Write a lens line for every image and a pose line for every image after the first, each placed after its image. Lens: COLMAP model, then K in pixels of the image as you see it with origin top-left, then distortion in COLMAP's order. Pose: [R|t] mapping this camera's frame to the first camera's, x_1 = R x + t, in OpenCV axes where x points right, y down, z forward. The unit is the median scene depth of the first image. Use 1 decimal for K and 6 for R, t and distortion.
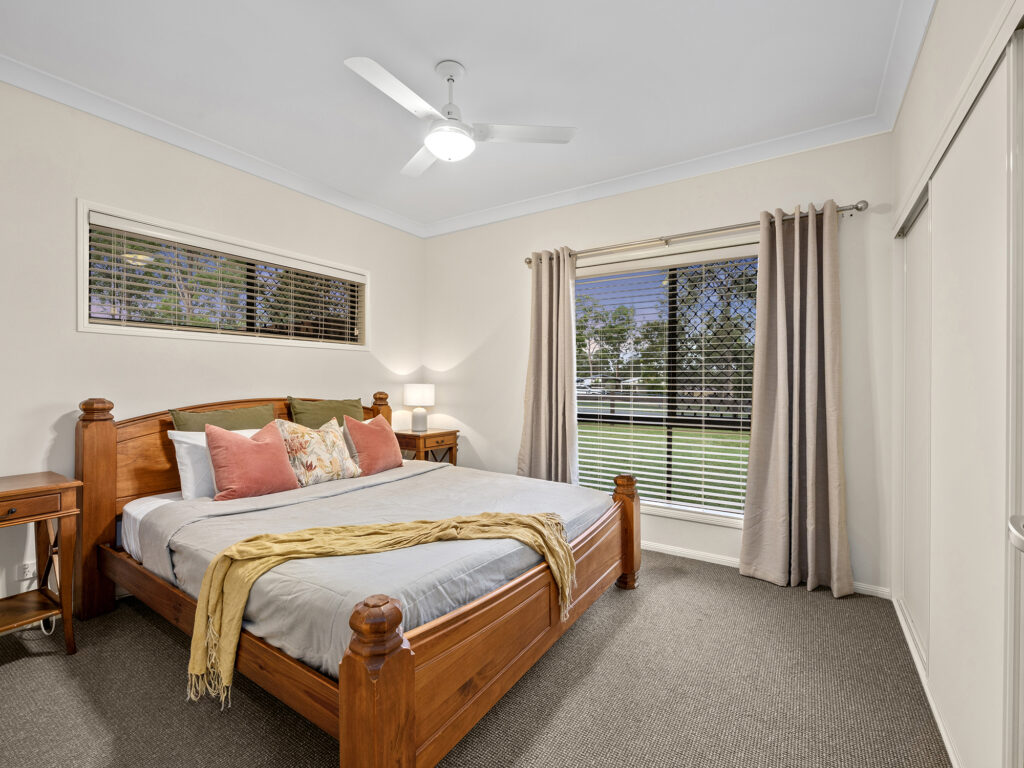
lens RADIAL K [[464.9, 0, 510.5], [0, 464.9, 385.8], [0, 0, 1]] dist [-0.003020, 0.001828]
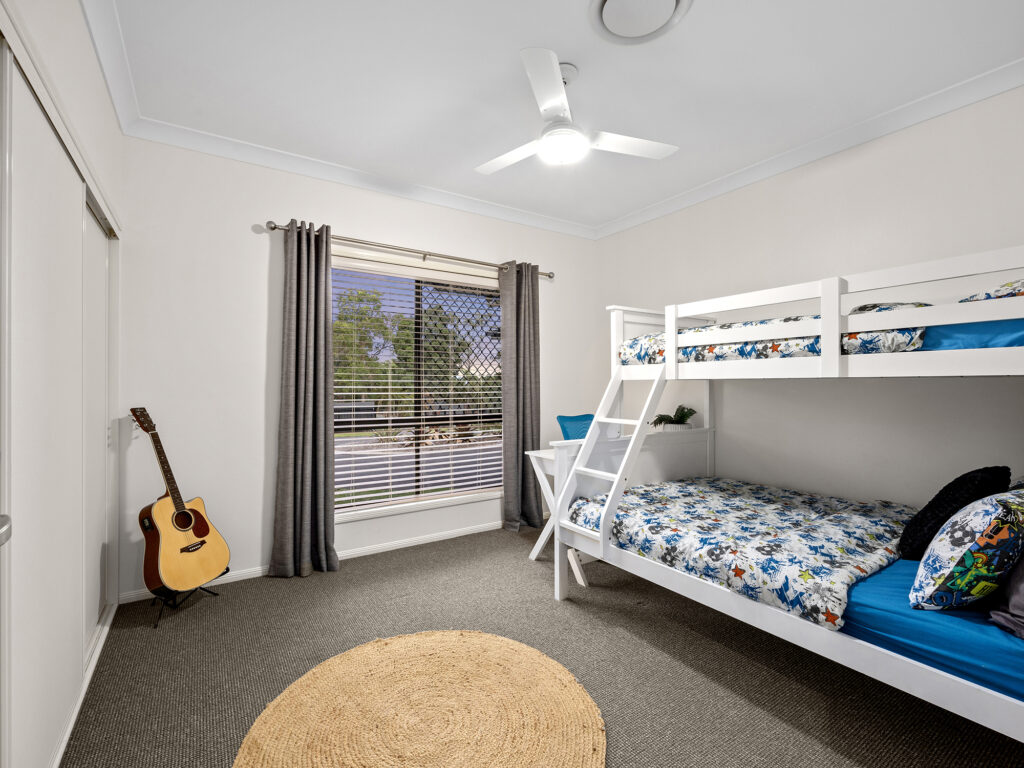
lens RADIAL K [[464.9, 0, 515.8], [0, 464.9, 378.2], [0, 0, 1]] dist [-0.003020, 0.001828]
pose [[0.376972, 0.008357, 0.926187, -0.581169], [0.009082, 0.999878, -0.012718, -0.007872], [-0.926180, 0.013206, 0.376850, 0.385286]]
